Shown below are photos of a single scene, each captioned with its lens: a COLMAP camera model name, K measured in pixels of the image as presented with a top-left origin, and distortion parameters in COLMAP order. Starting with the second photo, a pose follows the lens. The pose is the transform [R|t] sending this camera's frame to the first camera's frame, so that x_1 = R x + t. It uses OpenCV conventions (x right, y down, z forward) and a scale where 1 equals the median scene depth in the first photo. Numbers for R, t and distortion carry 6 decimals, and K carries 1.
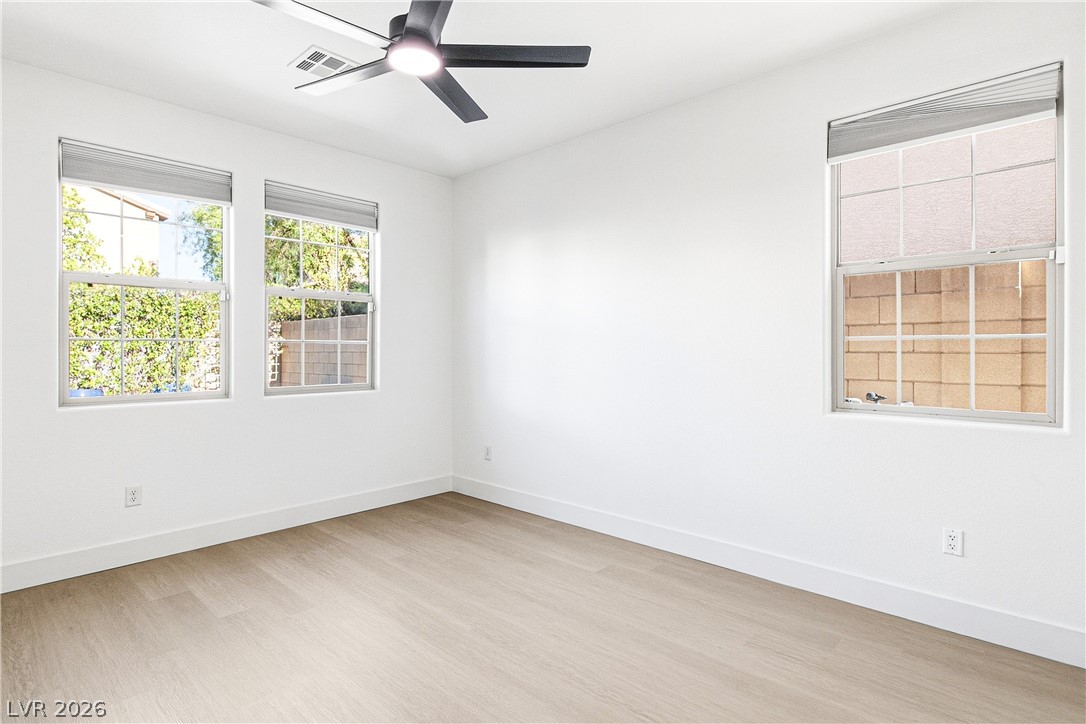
lens RADIAL K [[560.2, 0, 546.8], [0, 560.2, 354.8], [0, 0, 1]] dist [-0.002672, -0.000106]
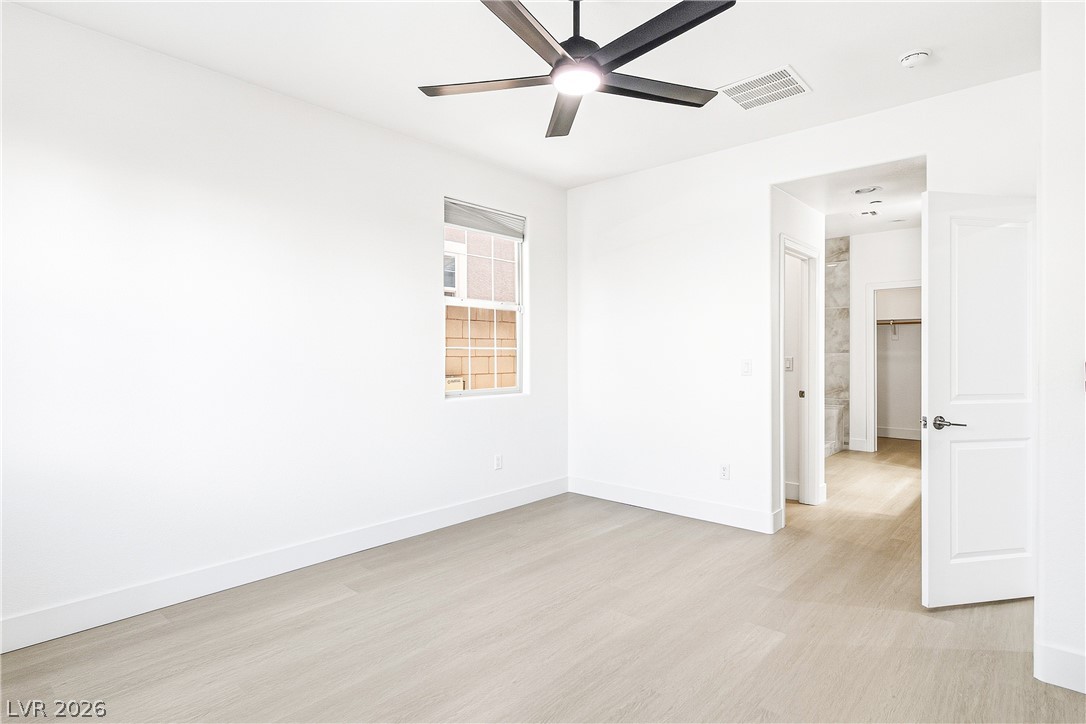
lens RADIAL K [[560.2, 0, 546.8], [0, 560.2, 354.8], [0, 0, 1]] dist [-0.002672, -0.000106]
pose [[-0.029932, -0.004252, 0.999543, -0.992473], [0.000075, 0.999991, 0.004257, -0.016793], [-0.999552, 0.000202, -0.029932, 0.825436]]
